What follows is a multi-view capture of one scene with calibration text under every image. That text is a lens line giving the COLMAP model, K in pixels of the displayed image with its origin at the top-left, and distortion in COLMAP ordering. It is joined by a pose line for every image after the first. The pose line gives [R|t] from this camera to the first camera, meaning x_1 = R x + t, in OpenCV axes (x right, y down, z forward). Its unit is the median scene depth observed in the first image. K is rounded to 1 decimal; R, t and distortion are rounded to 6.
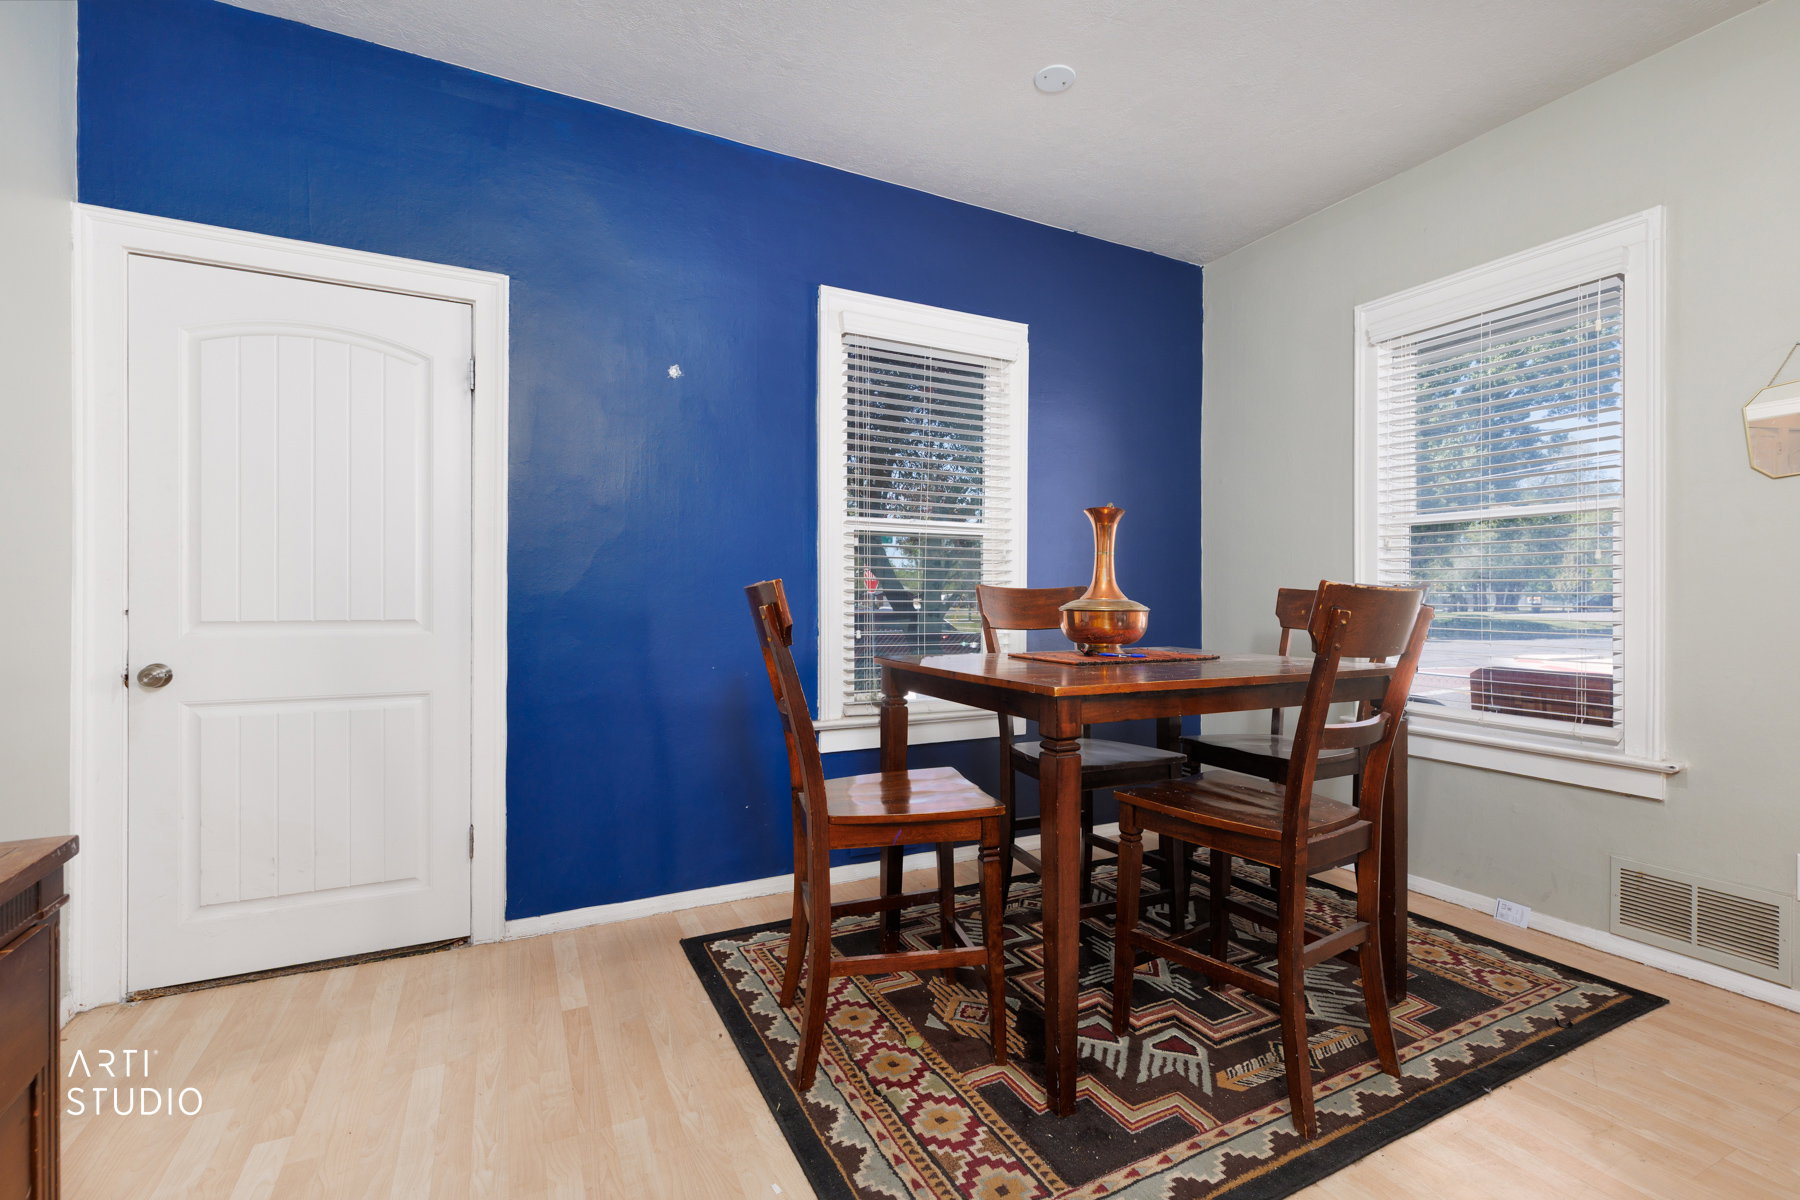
lens RADIAL K [[794.1, 0, 919.5], [0, 794.1, 593.2], [0, 0, 1]] dist [0.003272, 0.000540]
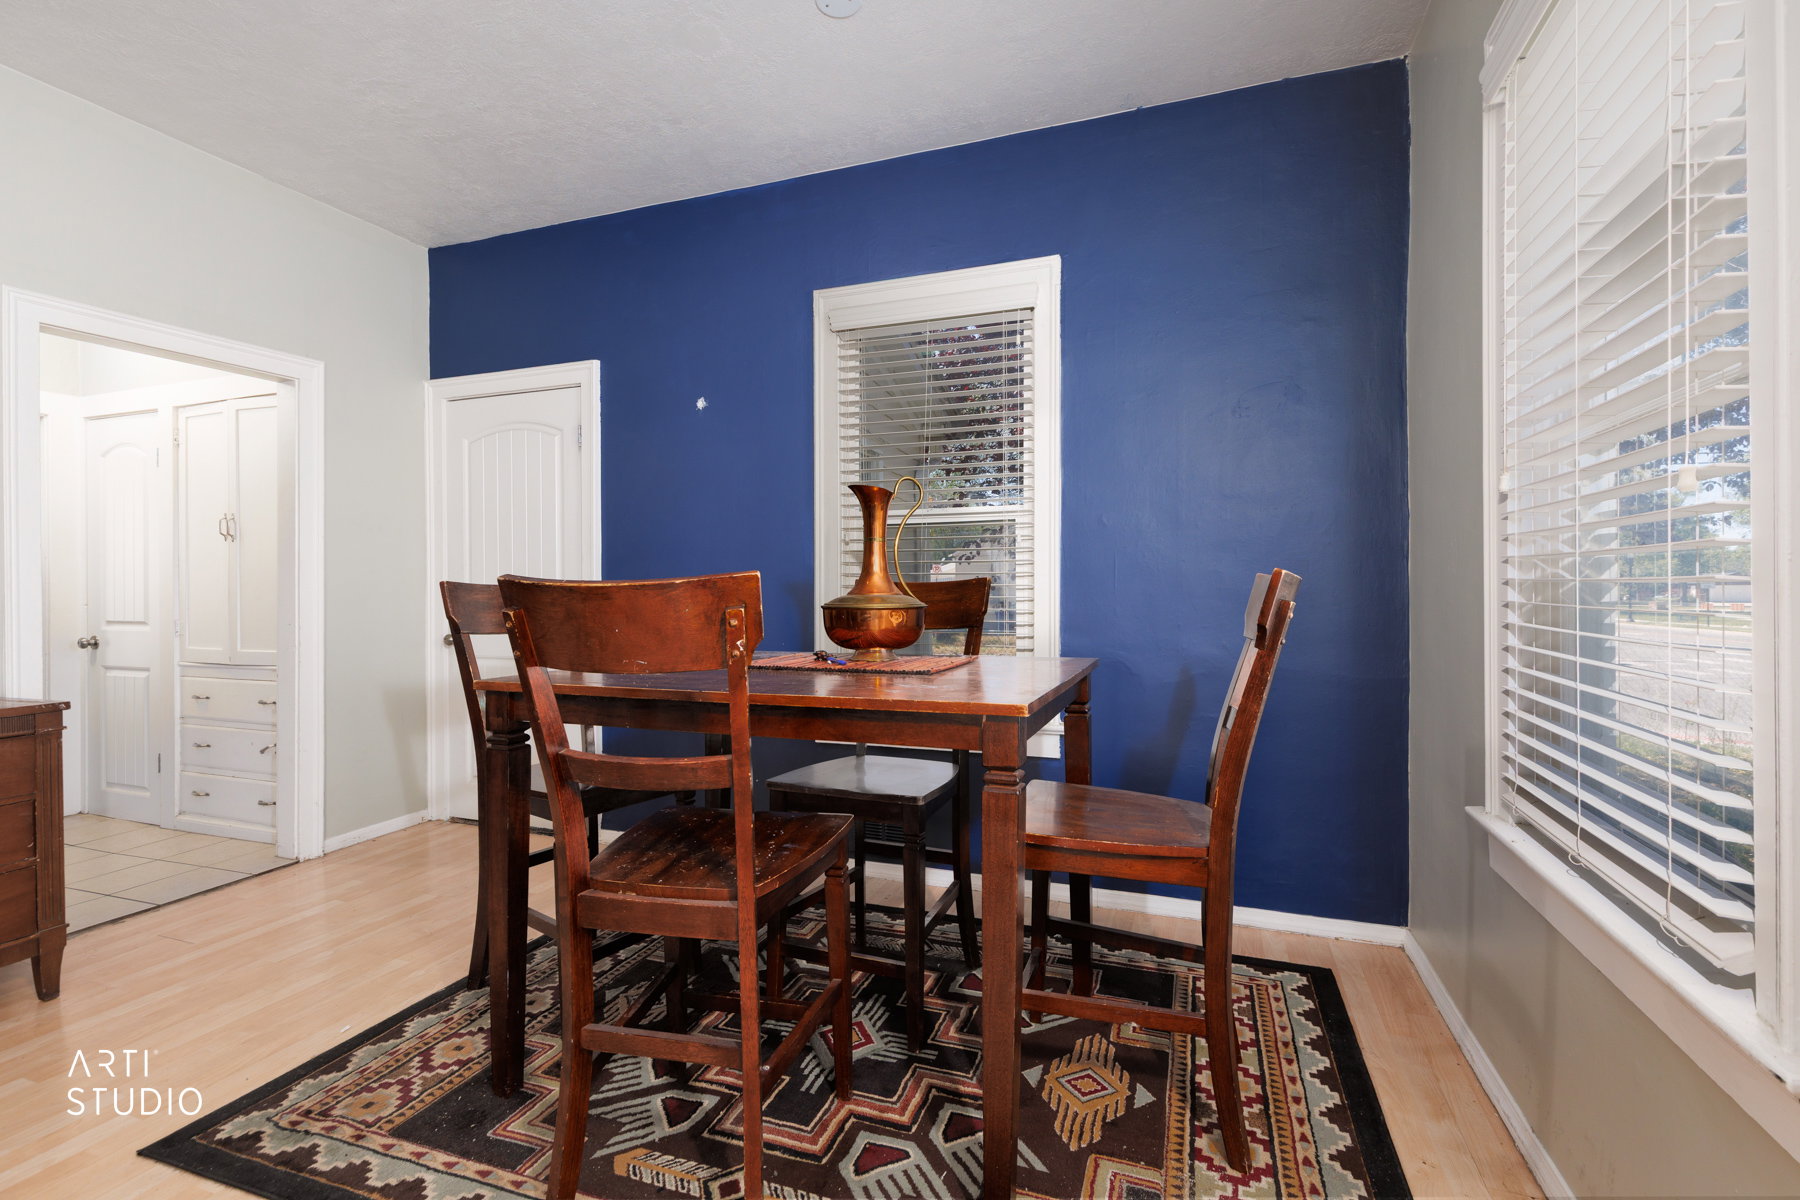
lens RADIAL K [[805.0, 0, 923.8], [0, 805.0, 592.4], [0, 0, 1]] dist [0.006259, -0.001104]
pose [[0.683109, -0.004712, -0.730302, 1.065986], [0.009770, 0.999949, 0.002687, 0.004811], [0.730251, -0.008970, 0.683120, 0.554172]]
